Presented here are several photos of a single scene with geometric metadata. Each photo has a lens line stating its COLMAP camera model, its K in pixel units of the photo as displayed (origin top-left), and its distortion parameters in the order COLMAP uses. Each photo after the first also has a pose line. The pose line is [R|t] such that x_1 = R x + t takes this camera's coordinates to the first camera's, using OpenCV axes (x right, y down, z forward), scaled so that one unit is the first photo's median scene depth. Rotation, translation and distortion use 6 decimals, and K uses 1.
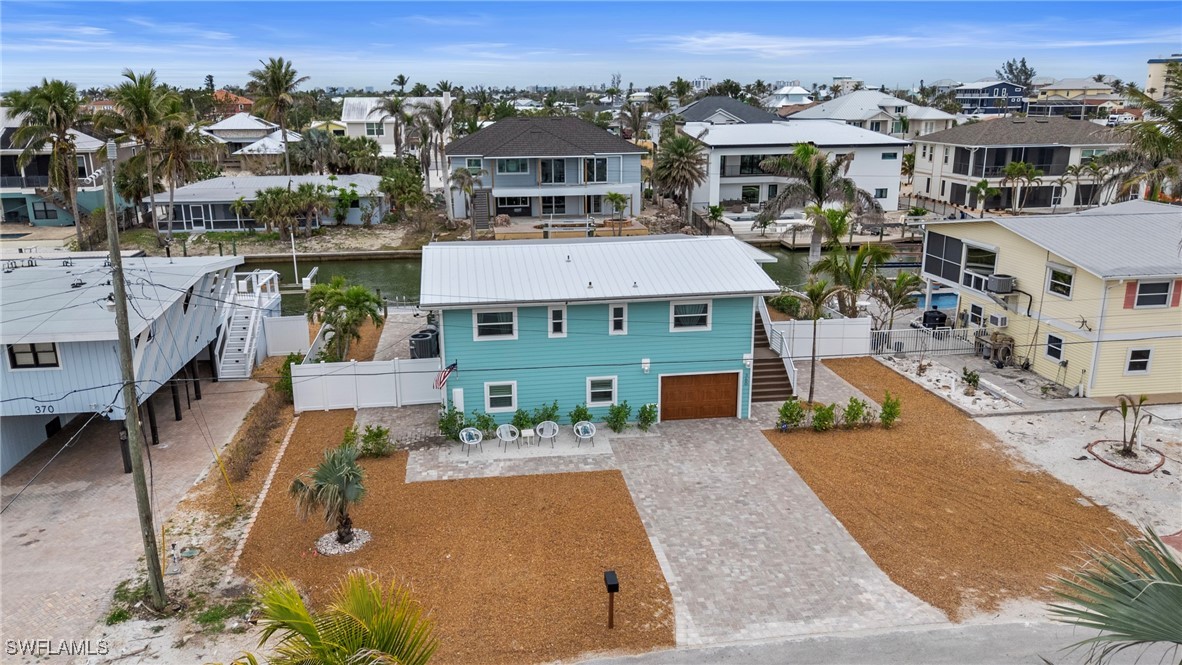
lens RADIAL K [[876.8, 0, 591.0], [0, 876.8, 332.5], [0, 0, 1]] dist [0.083005, -0.096120]
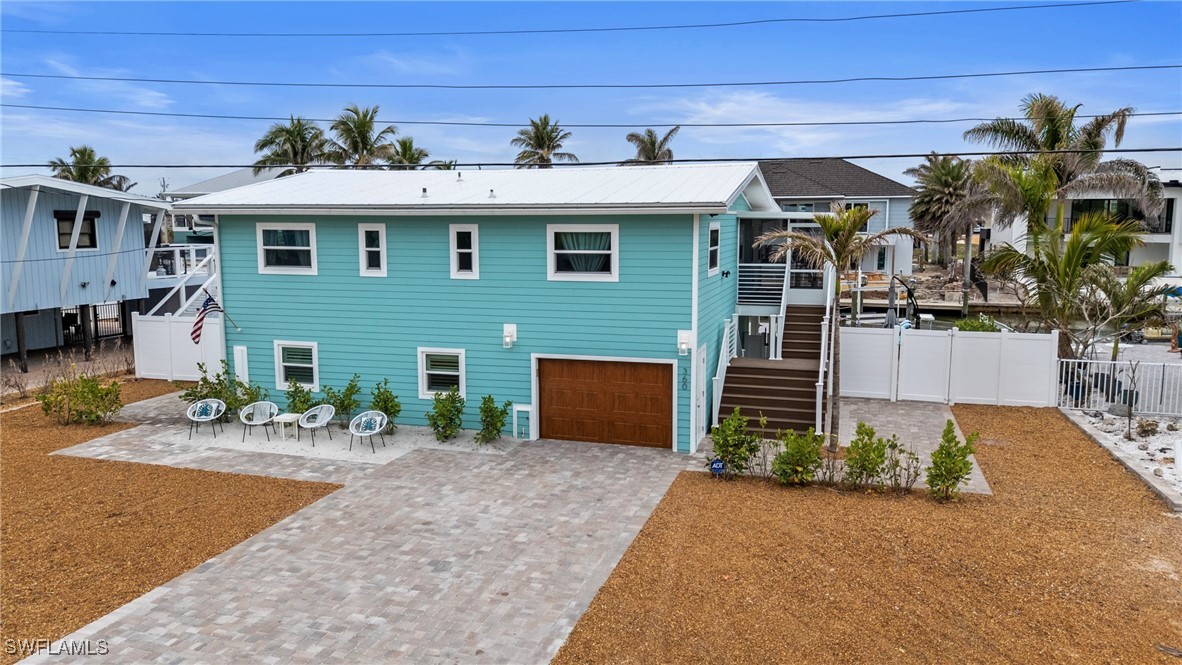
lens RADIAL K [[876.8, 0, 591.0], [0, 876.8, 332.5], [0, 0, 1]] dist [0.083005, -0.096120]
pose [[0.903842, 0.060050, -0.423632, 0.373828], [-0.116793, 0.987128, -0.109260, 0.096551], [0.411618, 0.148231, 0.899221, 0.508537]]
